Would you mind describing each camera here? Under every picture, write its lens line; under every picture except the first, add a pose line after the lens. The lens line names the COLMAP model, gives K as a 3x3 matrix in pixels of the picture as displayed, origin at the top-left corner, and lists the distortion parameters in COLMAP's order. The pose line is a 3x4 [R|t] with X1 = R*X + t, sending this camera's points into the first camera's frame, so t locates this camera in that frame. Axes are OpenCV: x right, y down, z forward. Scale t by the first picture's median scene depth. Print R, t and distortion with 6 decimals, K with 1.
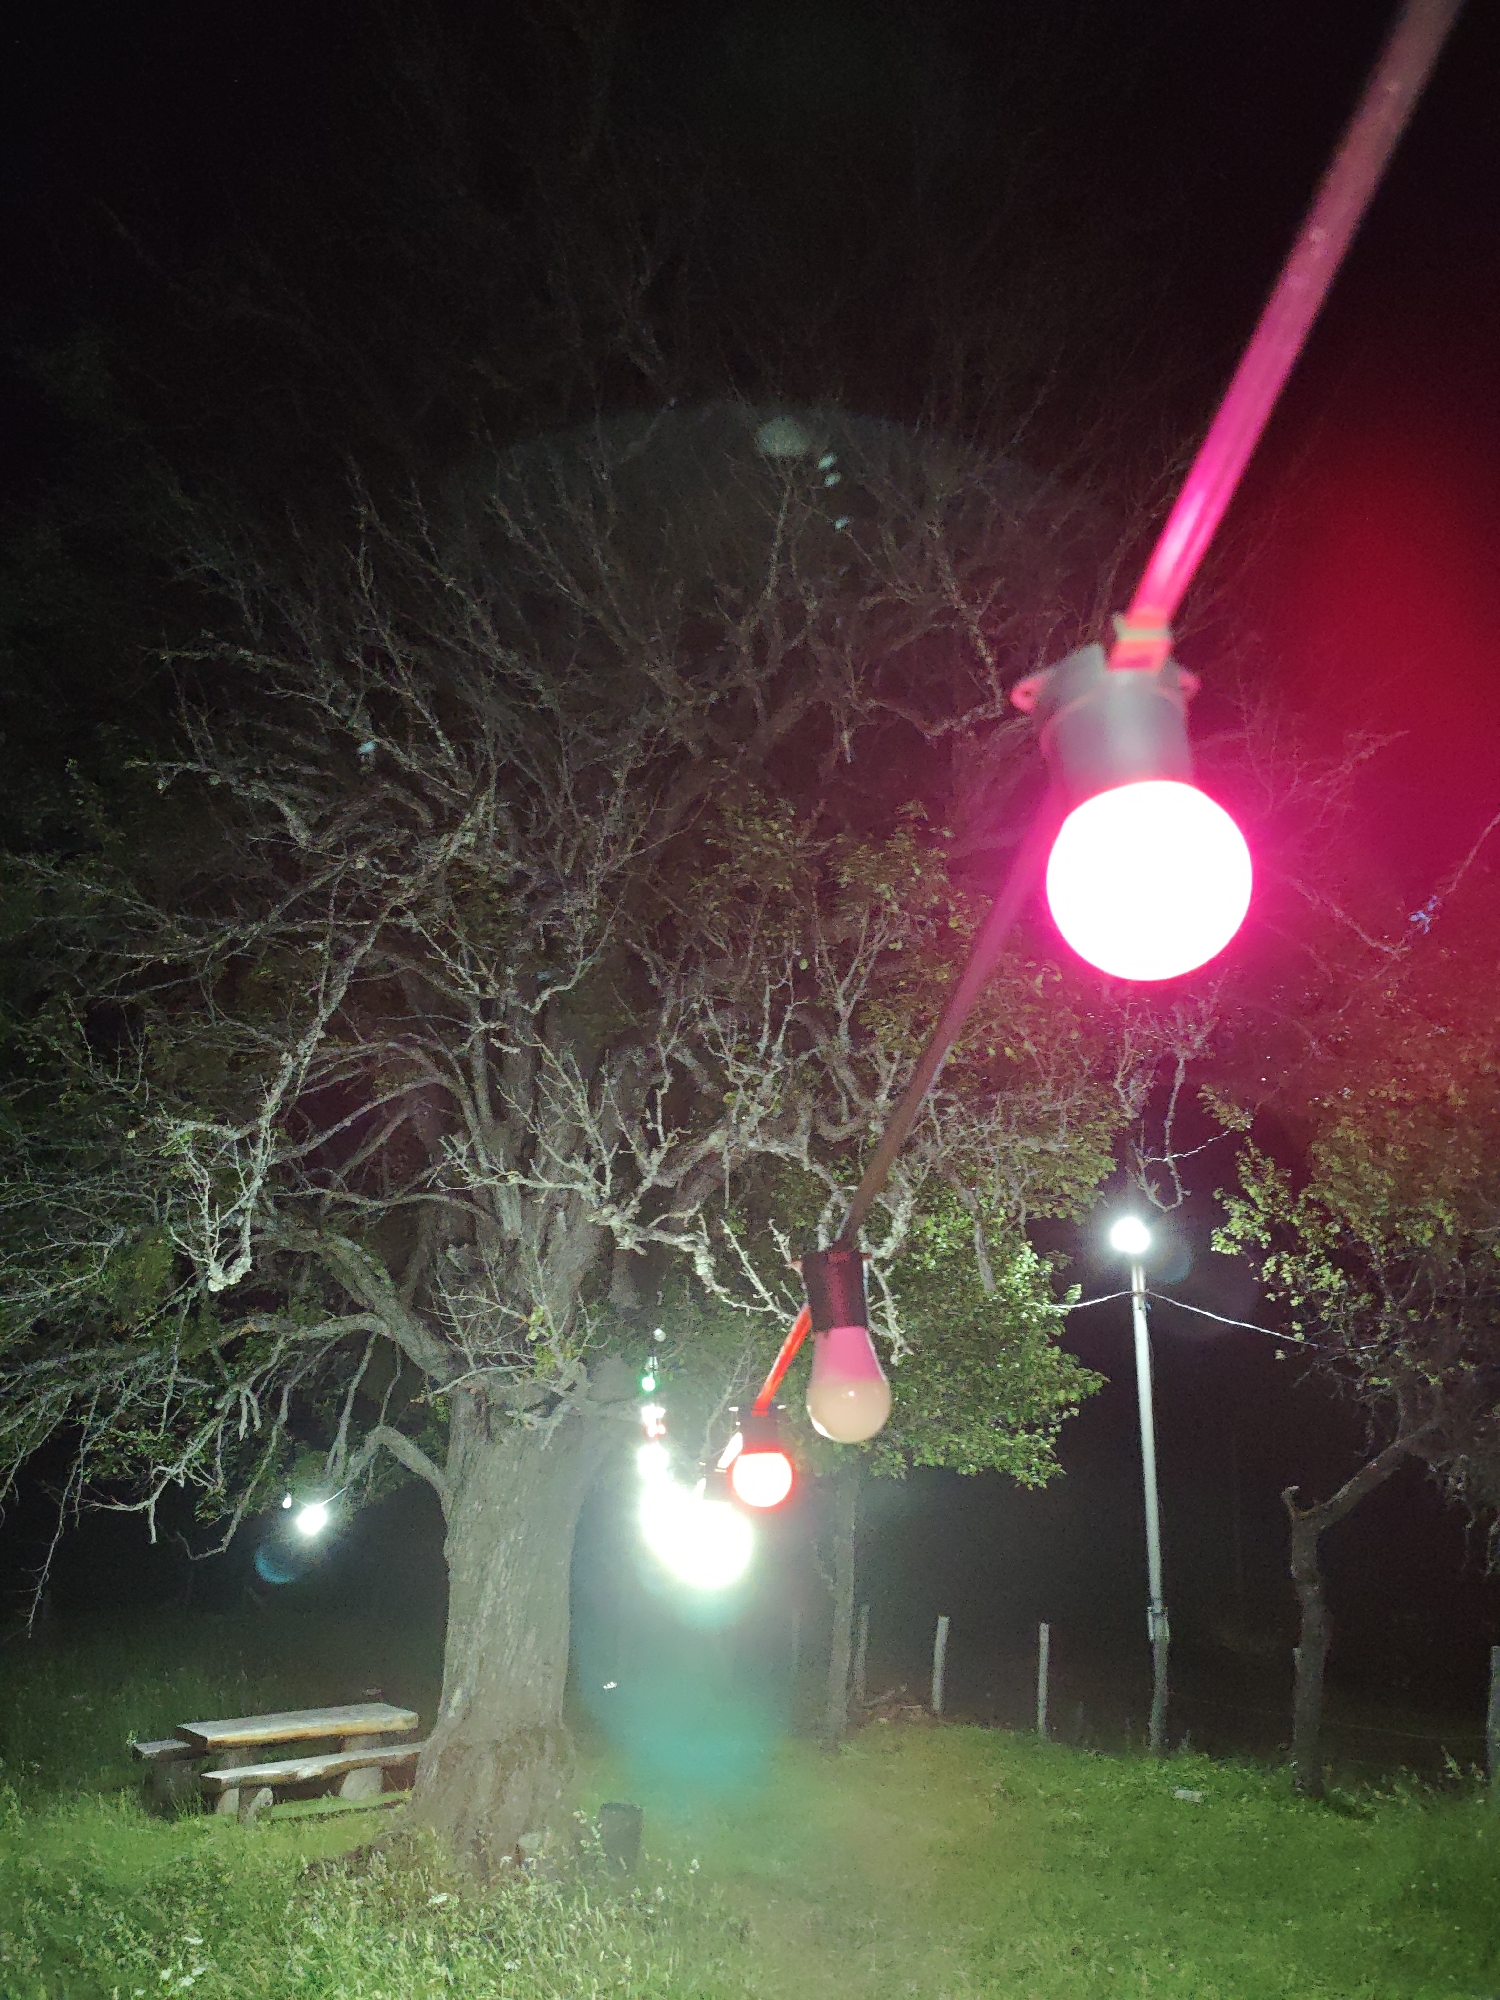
lens RADIAL K [[1559.0, 0, 743.5], [0, 1559.0, 987.4], [0, 0, 1]] dist [0.055044, -0.110341]
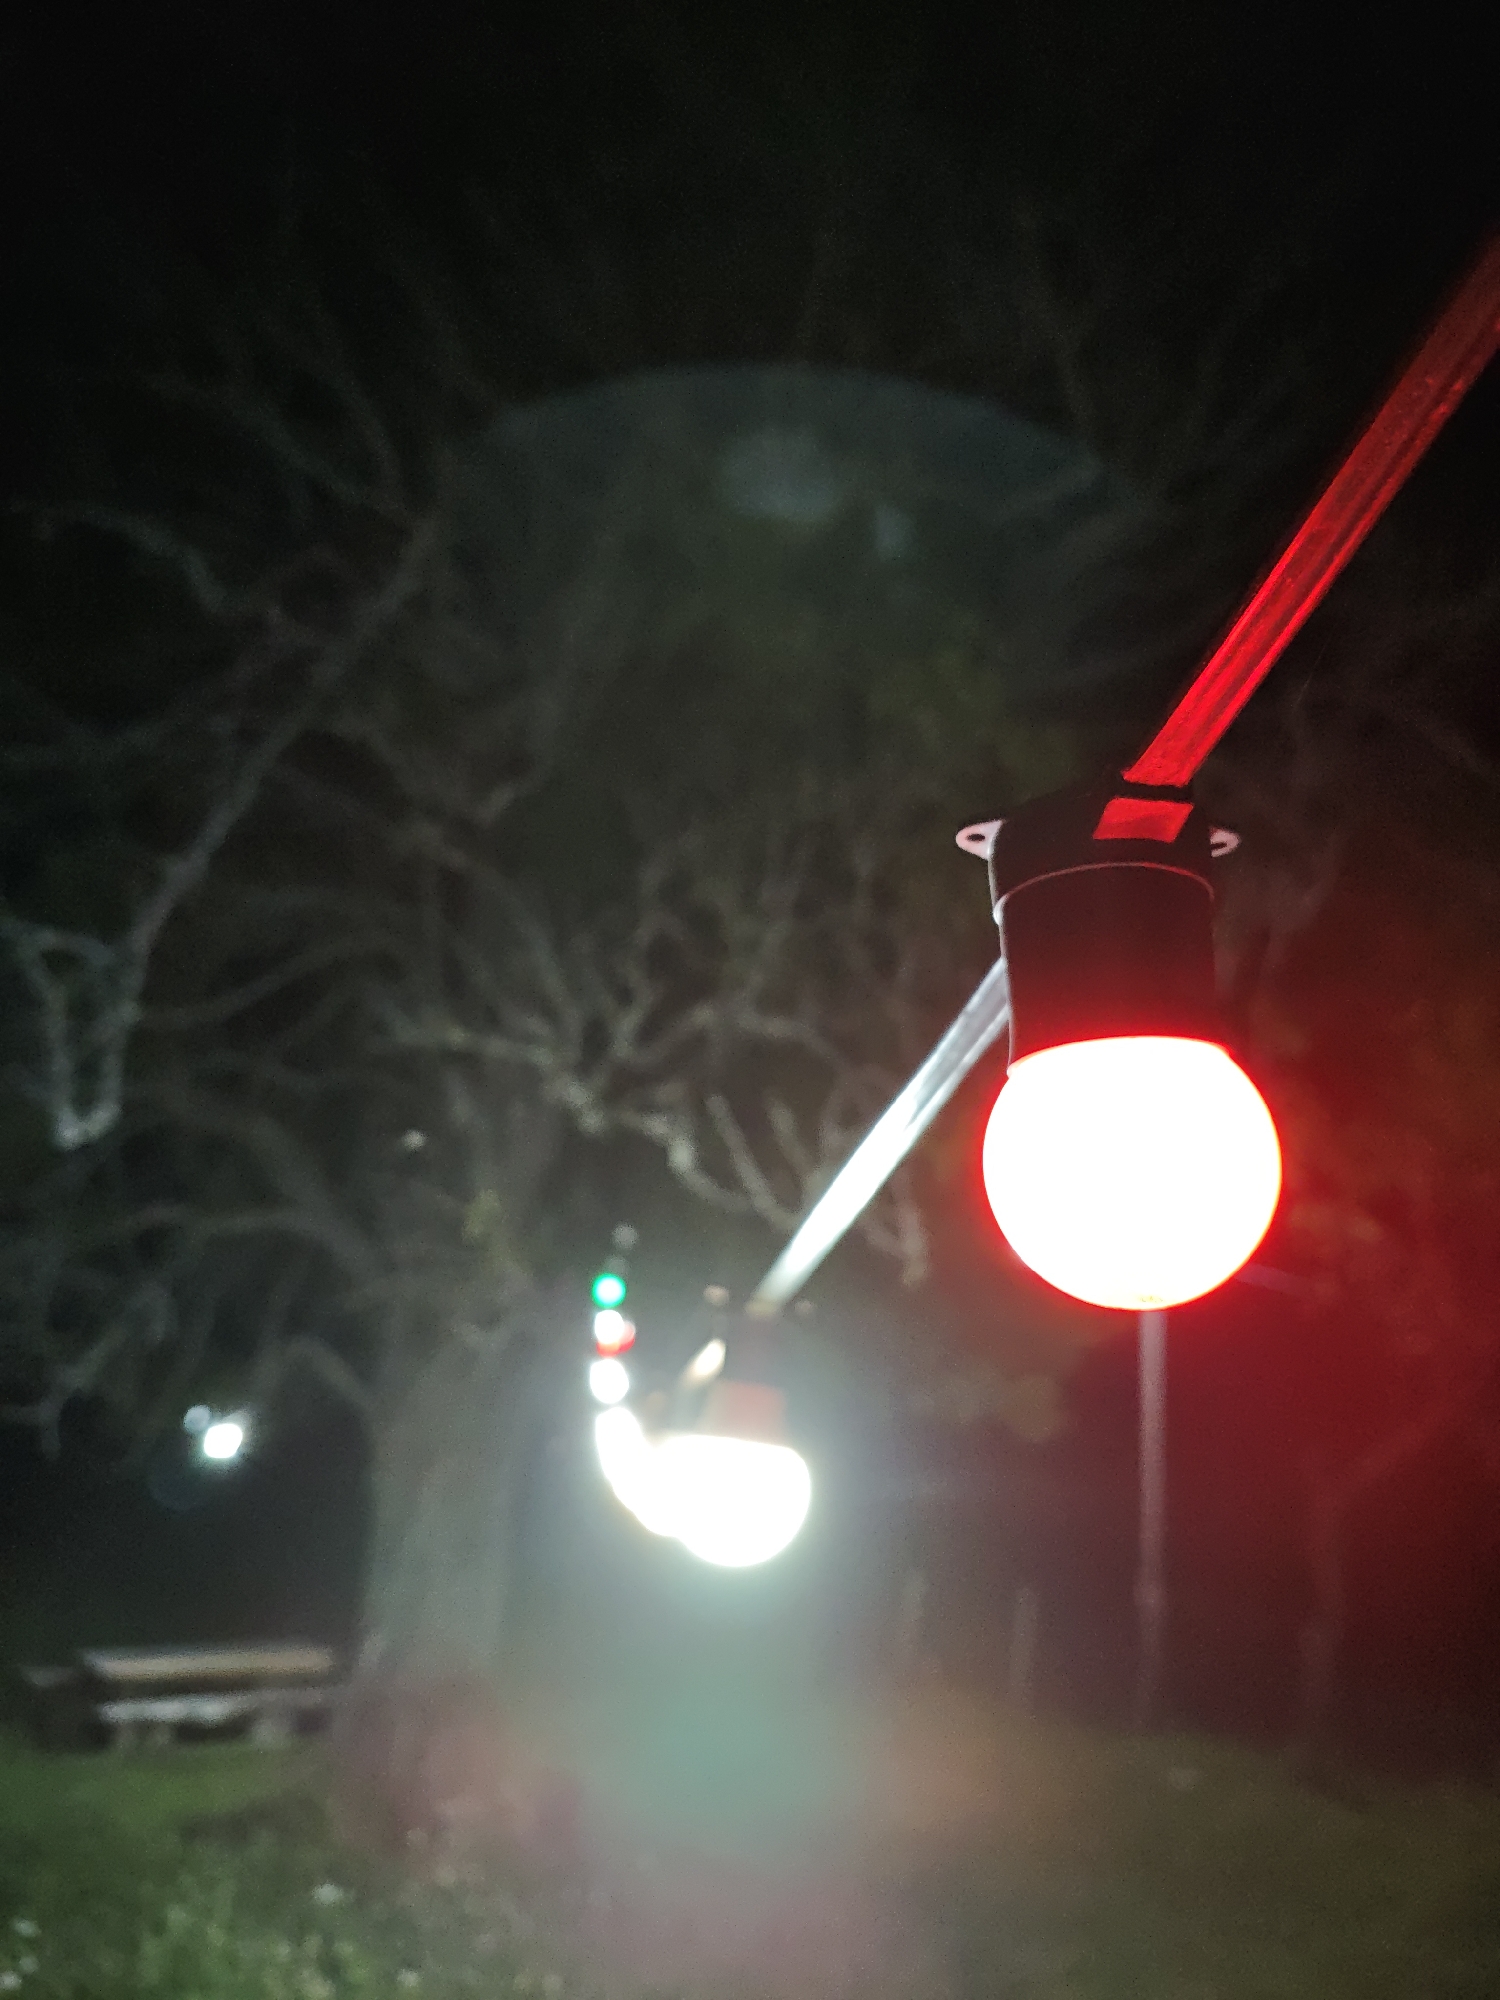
lens RADIAL K [[1596.3, 0, 750.0], [0, 1596.3, 1000.0], [0, 0, 1]] dist [-0.028357, 0.002282]
pose [[0.998625, 0.050586, 0.013719, -0.004849], [-0.051141, 0.997733, 0.043733, 0.046674], [-0.011476, -0.044375, 0.998949, 0.135527]]
